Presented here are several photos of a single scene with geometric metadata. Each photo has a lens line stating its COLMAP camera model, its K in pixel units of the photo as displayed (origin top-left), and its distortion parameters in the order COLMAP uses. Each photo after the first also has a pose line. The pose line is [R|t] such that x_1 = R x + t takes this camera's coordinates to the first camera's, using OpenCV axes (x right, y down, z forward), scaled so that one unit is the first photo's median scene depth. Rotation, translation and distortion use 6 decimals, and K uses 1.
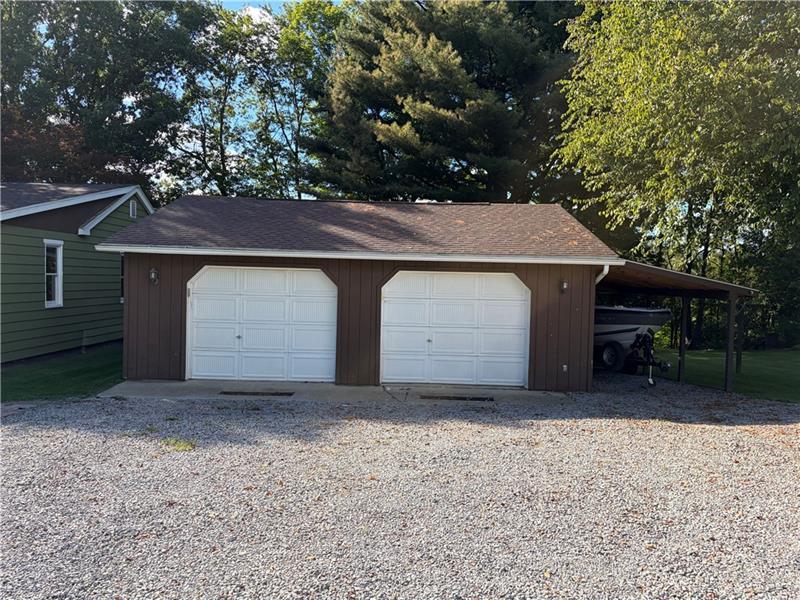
lens RADIAL K [[602.2, 0, 400.0], [0, 602.2, 300.0], [0, 0, 1]] dist [0.105434, -0.142762]
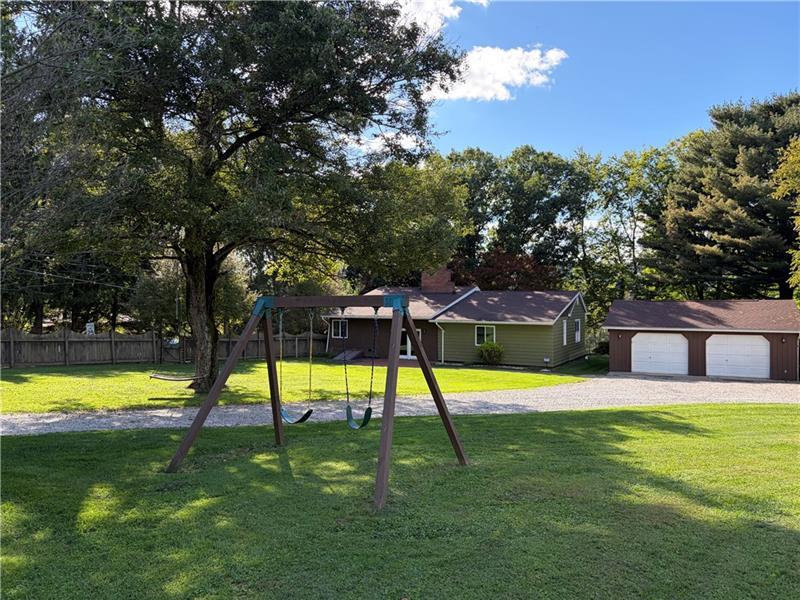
lens RADIAL K [[602.2, 0, 400.0], [0, 602.2, 300.0], [0, 0, 1]] dist [0.105434, -0.142762]
pose [[0.891155, -0.026775, -0.452908, -0.001286], [0.002233, 0.998504, -0.054636, -0.028918], [0.453694, 0.047678, 0.889881, -1.105474]]
